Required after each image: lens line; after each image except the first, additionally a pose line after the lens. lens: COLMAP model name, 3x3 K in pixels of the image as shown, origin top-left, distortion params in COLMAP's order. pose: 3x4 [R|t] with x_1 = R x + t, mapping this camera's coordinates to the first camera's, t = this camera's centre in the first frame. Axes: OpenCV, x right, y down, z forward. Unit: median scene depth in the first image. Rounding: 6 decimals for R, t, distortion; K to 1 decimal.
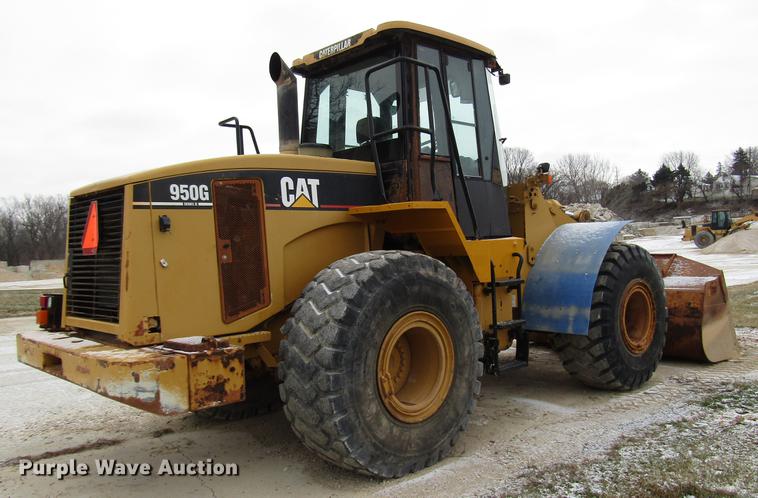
lens RADIAL K [[630.1, 0, 380.5], [0, 630.1, 269.5], [0, 0, 1]] dist [0.003979, 0.000735]
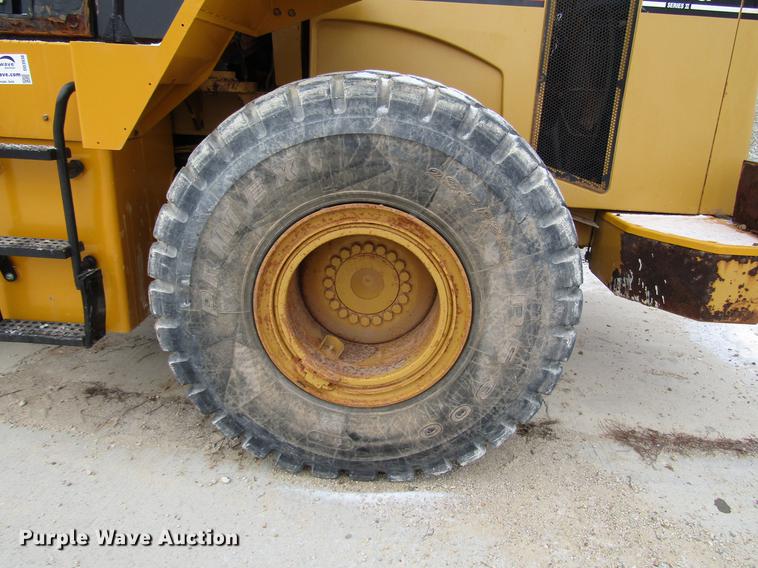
lens RADIAL K [[542.1, 0, 379.0], [0, 542.1, 284.0], [0, 0, 1]] dist [-0.006317, 0.002816]
pose [[-0.696096, -0.241758, 0.676021, -0.649295], [-0.002044, 0.942263, 0.334867, -0.017775], [-0.717946, 0.231717, -0.656400, 1.663794]]
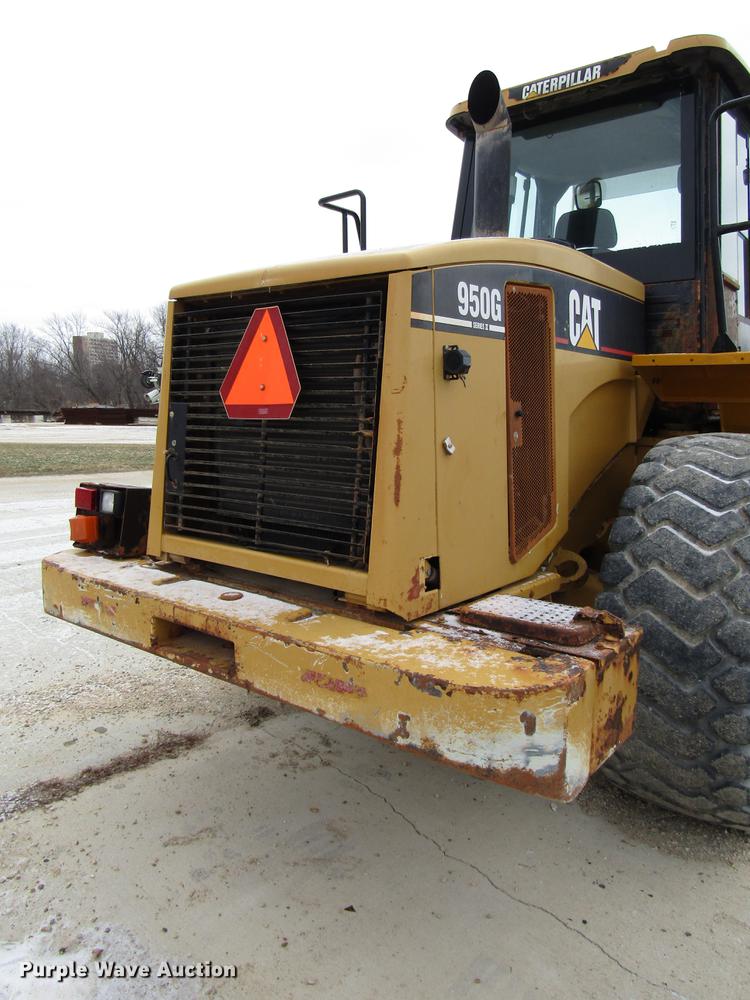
lens RADIAL K [[715.2, 0, 375.0], [0, 715.2, 500.0], [0, 0, 1]] dist [-0.006317, 0.002816]
pose [[0.988520, 0.030482, 0.147984, -0.414189], [-0.044024, 0.995048, 0.089113, -0.013404], [-0.144535, -0.094605, 0.984967, 0.403869]]
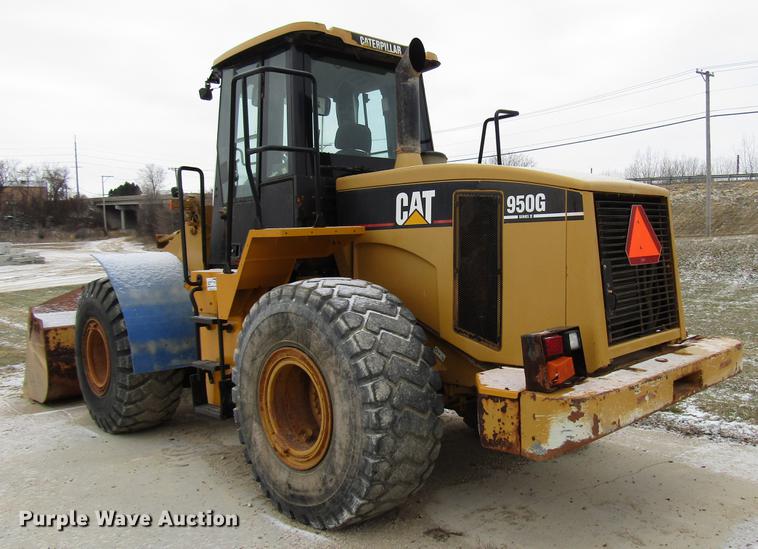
lens RADIAL K [[664.1, 0, 425.5], [0, 664.1, 281.1], [0, 0, 1]] dist [0.001915, 0.002394]
pose [[-0.046959, -0.021544, 0.998664, -1.282368], [0.070410, 0.997209, 0.024823, -0.041397], [-0.996412, 0.071482, -0.045311, 1.247869]]
